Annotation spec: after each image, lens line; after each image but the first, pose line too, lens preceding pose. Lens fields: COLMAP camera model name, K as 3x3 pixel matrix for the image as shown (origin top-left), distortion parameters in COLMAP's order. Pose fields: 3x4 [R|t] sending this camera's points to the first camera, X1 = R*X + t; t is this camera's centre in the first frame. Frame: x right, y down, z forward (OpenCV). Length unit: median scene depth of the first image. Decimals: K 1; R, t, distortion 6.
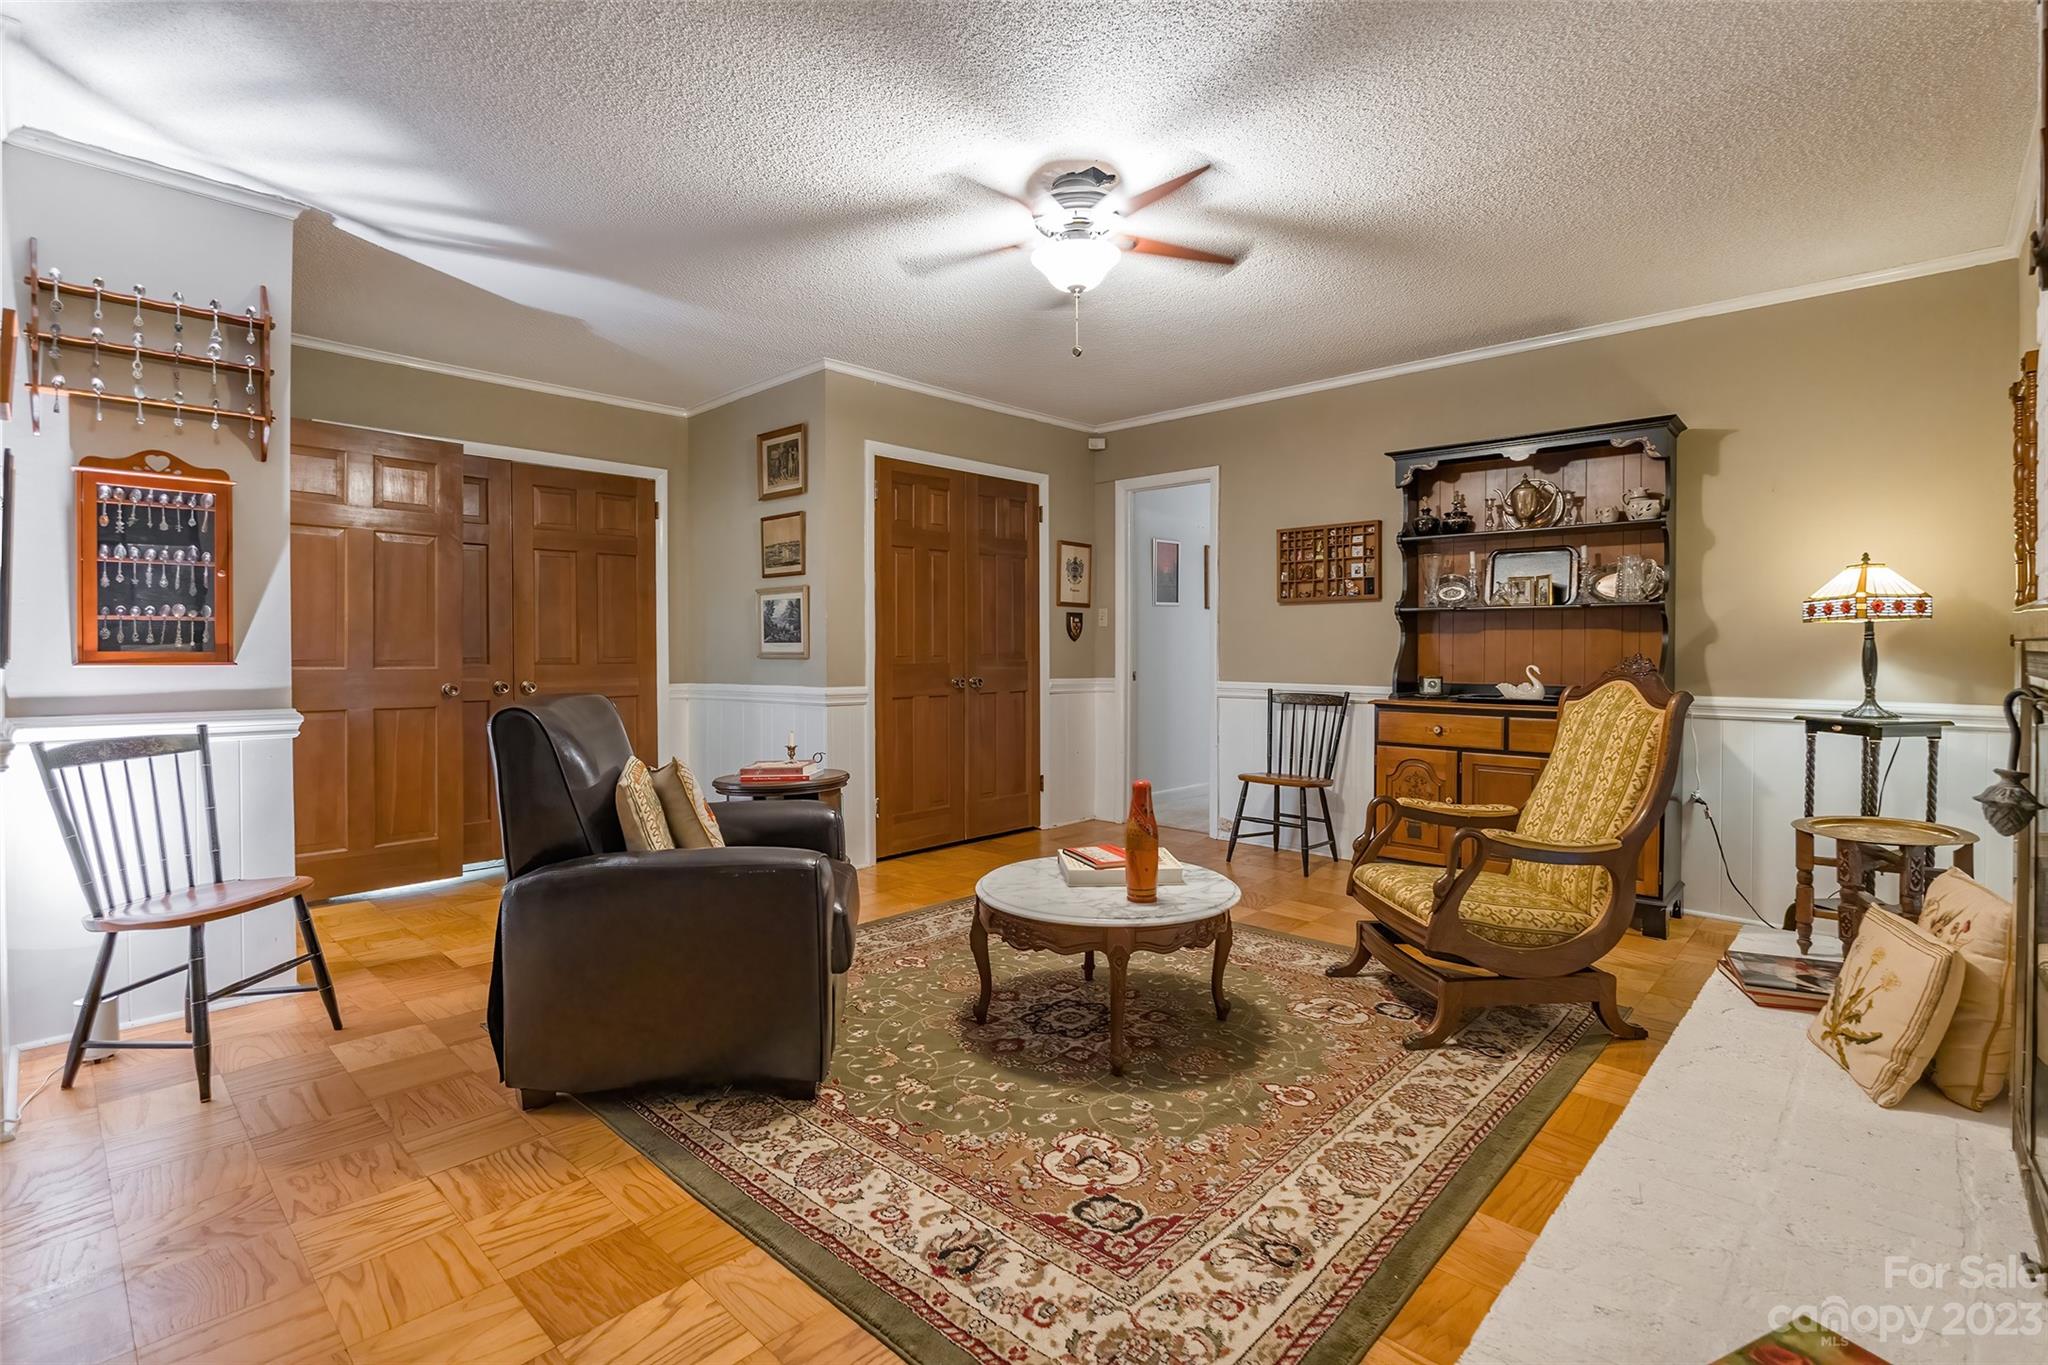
lens RADIAL K [[962.4, 0, 1017.1], [0, 962.4, 662.3], [0, 0, 1]] dist [-0.012770, -0.000613]
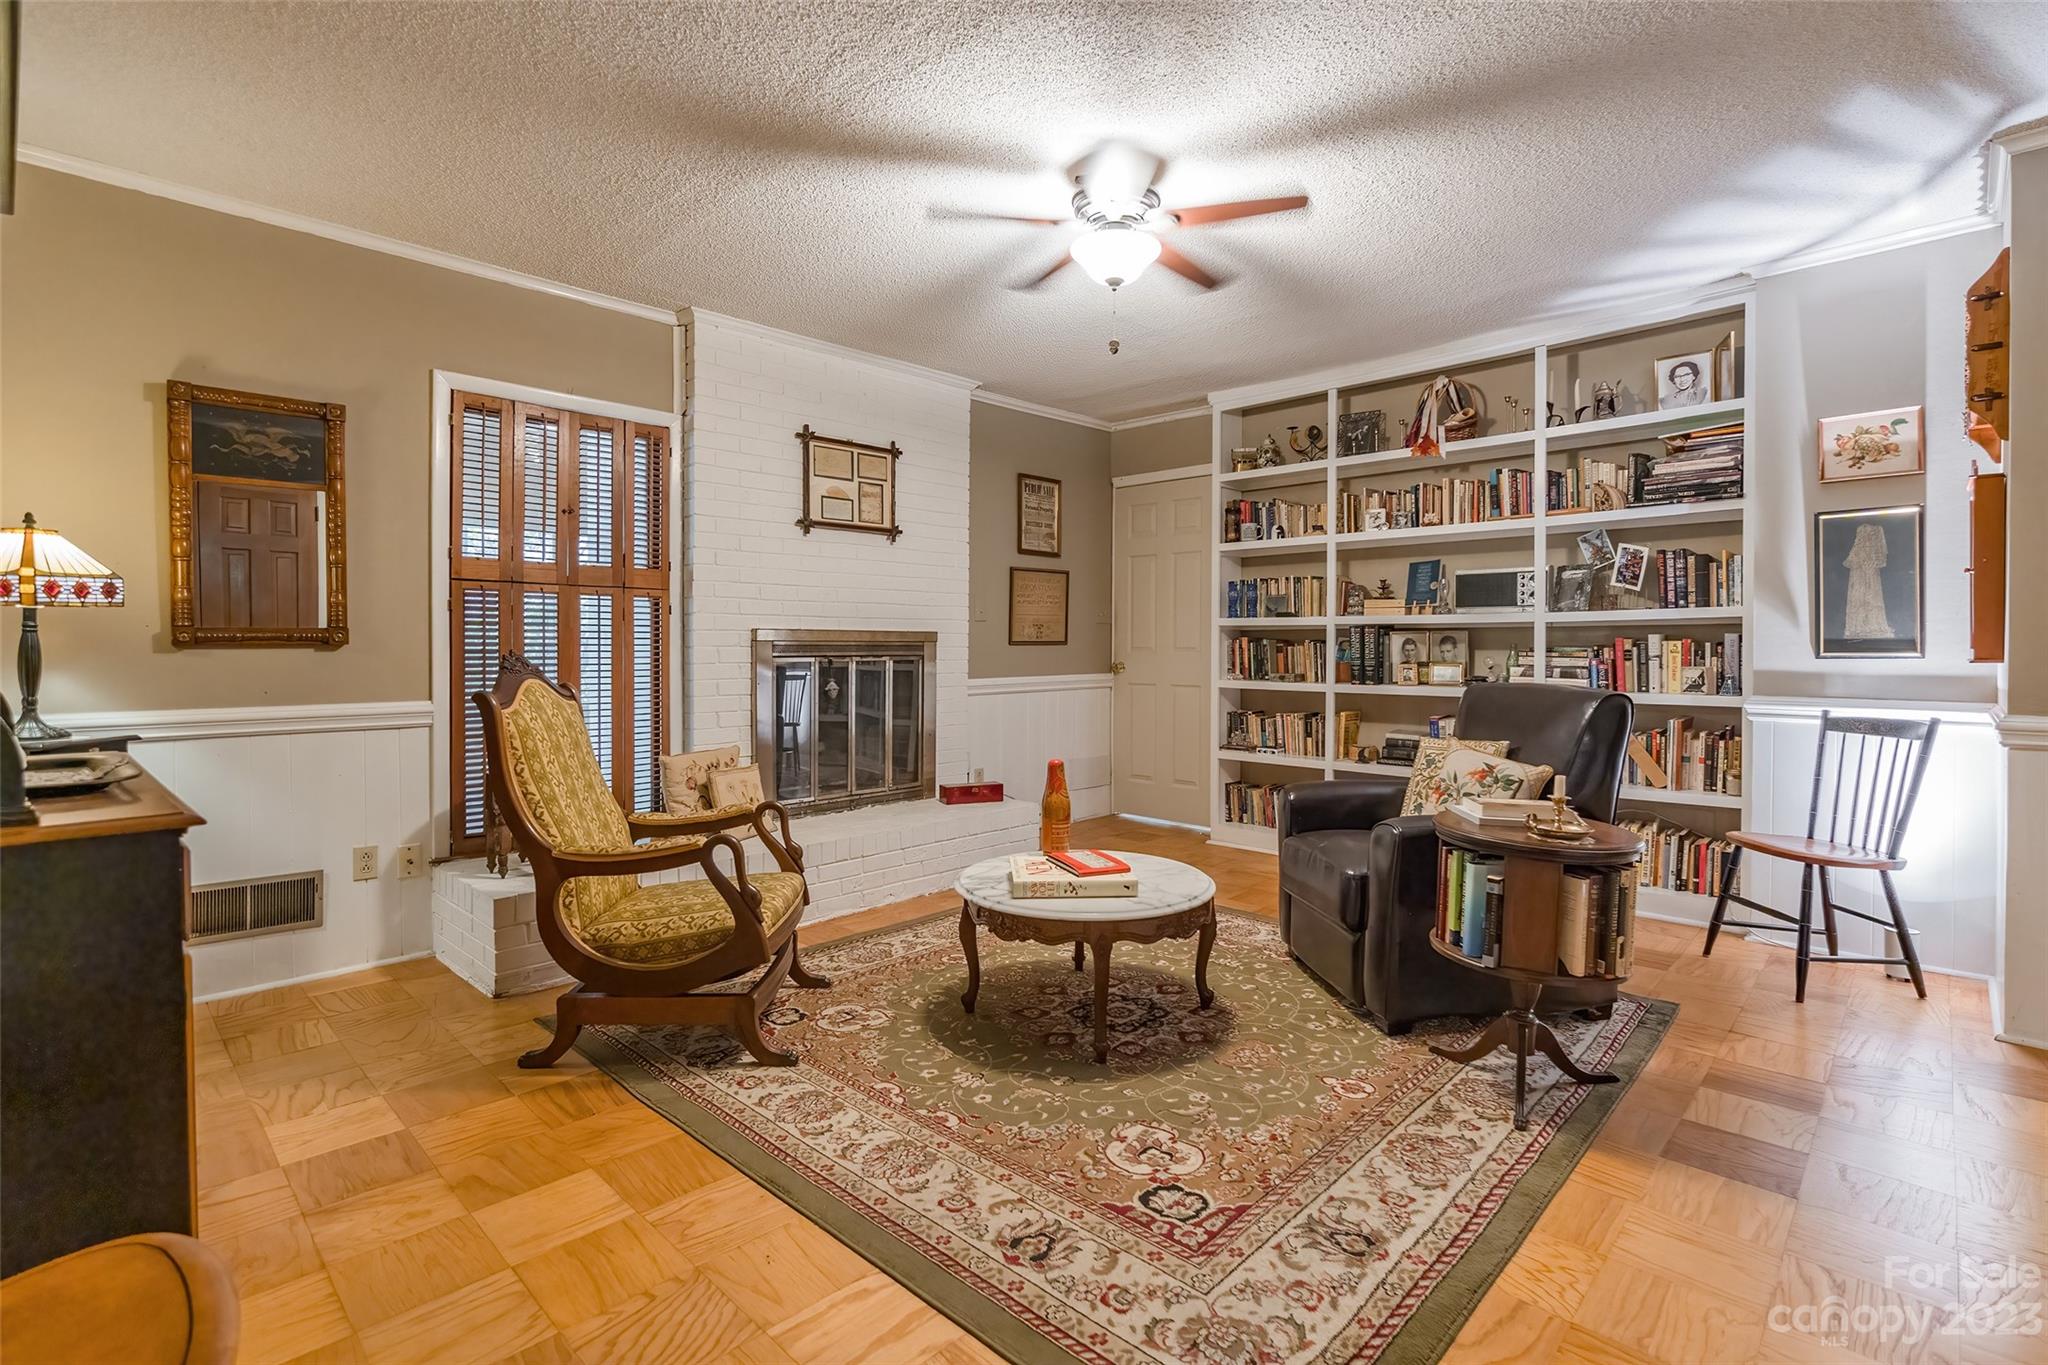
lens RADIAL K [[962.4, 0, 1031.0], [0, 962.4, 665.0], [0, 0, 1]] dist [-0.012770, -0.000613]
pose [[-0.999993, -0.000960, -0.003513, 0.150903], [-0.001097, 0.999233, 0.039151, -0.032460], [0.003473, 0.039154, -0.999227, 1.980036]]
